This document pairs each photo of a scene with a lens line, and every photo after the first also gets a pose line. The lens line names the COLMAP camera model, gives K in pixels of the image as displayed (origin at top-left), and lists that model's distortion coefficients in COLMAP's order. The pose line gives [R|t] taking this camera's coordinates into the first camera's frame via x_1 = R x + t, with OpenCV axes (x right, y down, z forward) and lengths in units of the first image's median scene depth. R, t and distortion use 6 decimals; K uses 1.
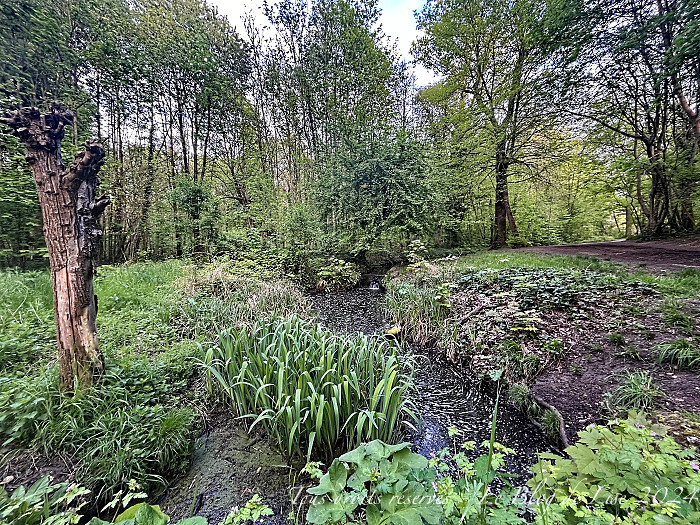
lens RADIAL K [[285.4, 0, 350.2], [0, 285.4, 263.4], [0, 0, 1]] dist [-0.006562, -0.000245]
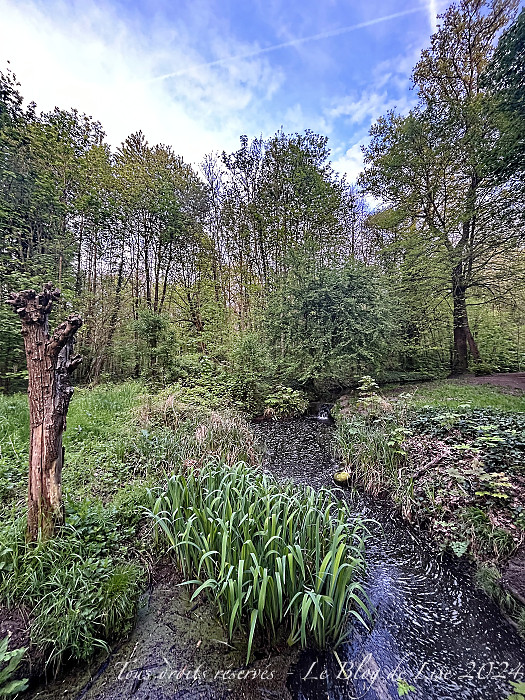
lens RADIAL K [[285.4, 0, 261.6], [0, 285.4, 349.9], [0, 0, 1]] dist [-0.006562, -0.000245]
pose [[0.991499, 0.008658, -0.129826, 0.002564], [-0.022553, 0.994117, -0.105941, -0.059083], [0.128145, 0.107969, 0.985861, -0.011471]]
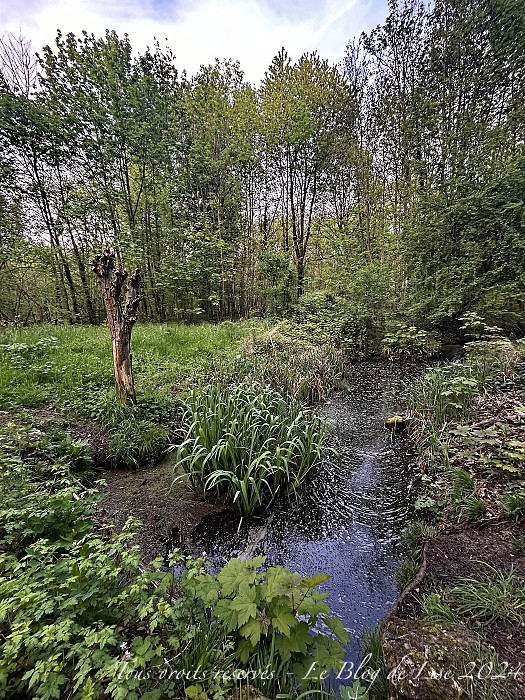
lens RADIAL K [[285.4, 0, 262.0], [0, 285.4, 351.6], [0, 0, 1]] dist [-0.006562, -0.000245]
pose [[0.758394, 0.112753, -0.641970, 0.309788], [-0.034378, 0.990473, 0.133350, -0.060770], [0.650889, -0.079062, 0.755045, 0.066508]]
